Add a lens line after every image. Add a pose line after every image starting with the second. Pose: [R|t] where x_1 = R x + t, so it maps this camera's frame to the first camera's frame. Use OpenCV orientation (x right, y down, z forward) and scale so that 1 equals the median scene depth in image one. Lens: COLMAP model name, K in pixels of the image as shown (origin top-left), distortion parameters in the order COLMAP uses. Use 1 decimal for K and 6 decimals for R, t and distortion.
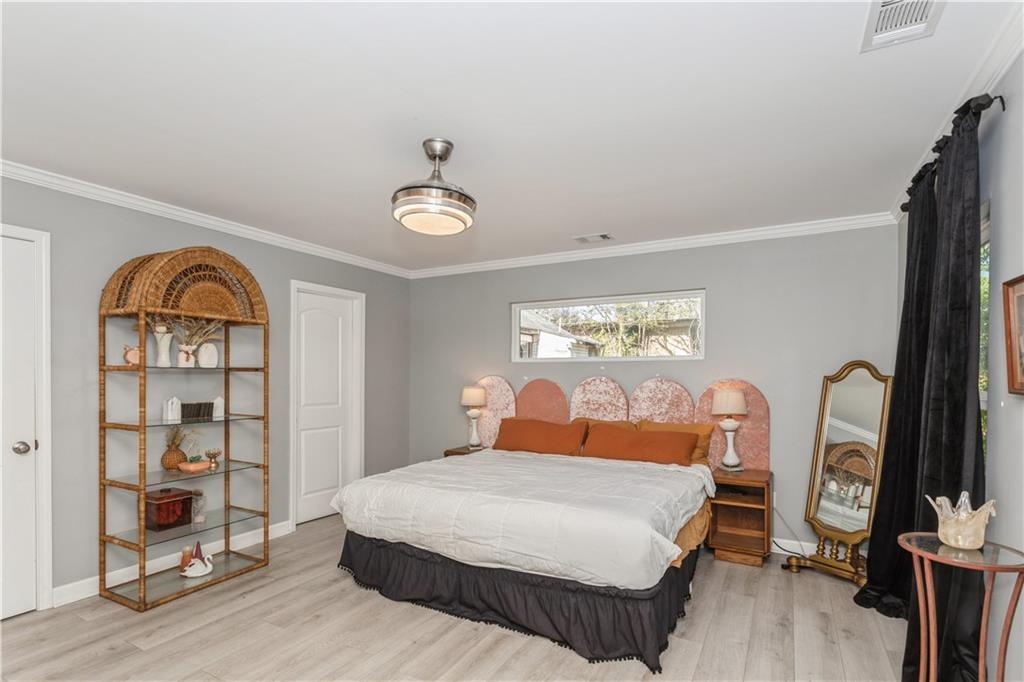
lens RADIAL K [[508.6, 0, 512.4], [0, 508.6, 380.8], [0, 0, 1]] dist [-0.005554, -0.000565]
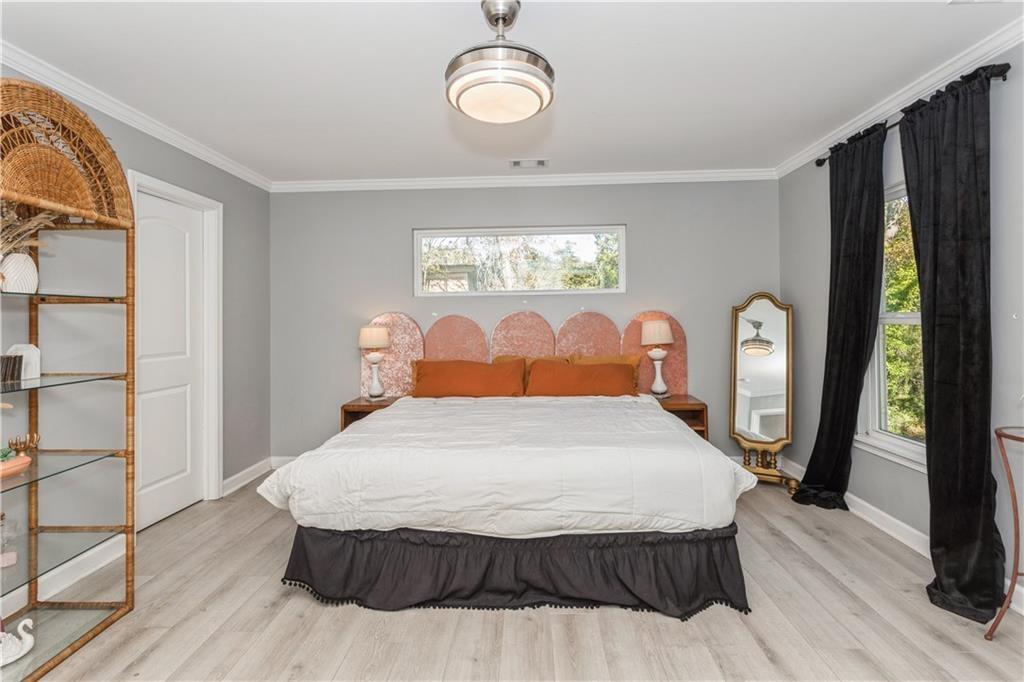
lens RADIAL K [[501.6, 0, 511.5], [0, 501.6, 314.2], [0, 0, 1]] dist [0.002936, 0.000183]
pose [[0.895133, -0.011332, 0.445654, -0.355134], [0.021656, 0.999602, -0.018080, 0.018626], [-0.445272, 0.025835, 0.895023, 0.233606]]
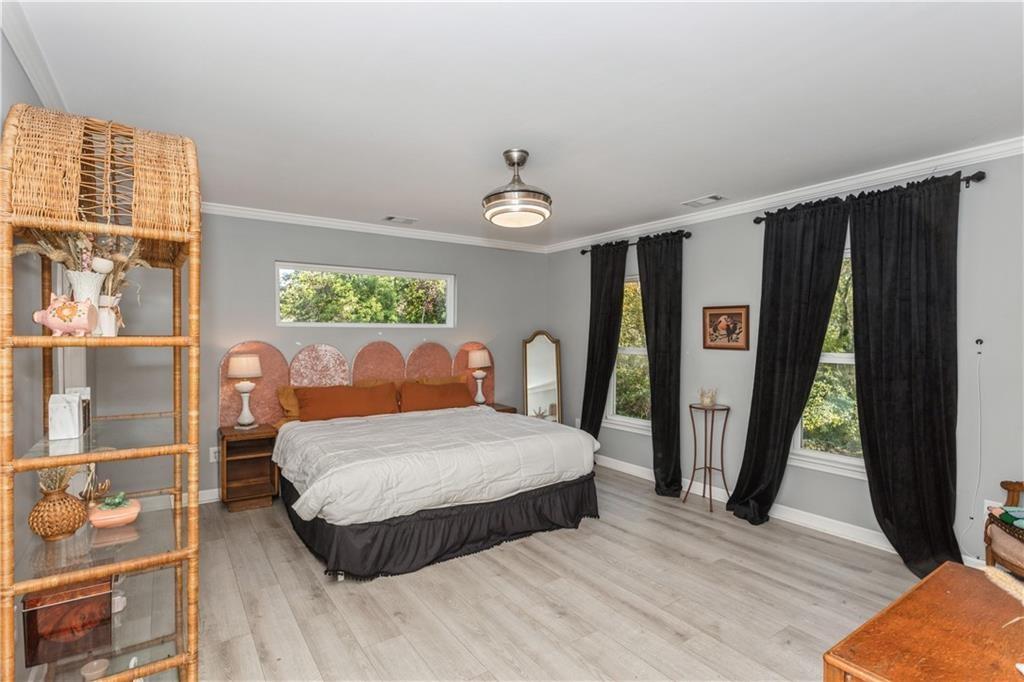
lens RADIAL K [[497.5, 0, 504.6], [0, 497.5, 343.0], [0, 0, 1]] dist [-0.019324, 0.000221]
pose [[0.446473, -0.016144, 0.894652, -0.907507], [0.008380, 0.999869, 0.013861, -0.023447], [-0.894758, 0.001308, 0.446549, 0.367176]]
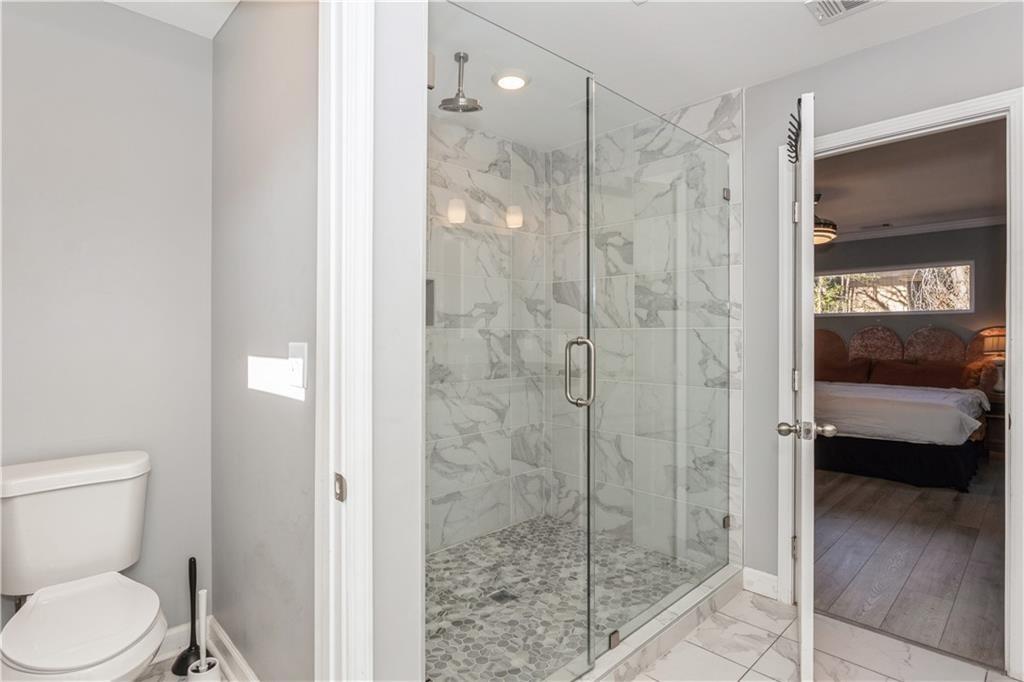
lens RADIAL K [[529.7, 0, 512.0], [0, 529.7, 341.0], [0, 0, 1]] dist [0.001056, 0.000116]
pose [[0.958467, -0.003081, -0.285187, -0.470370], [0.003684, 0.999992, 0.001579, 0.032050], [0.285180, -0.002564, 0.958471, -0.811491]]
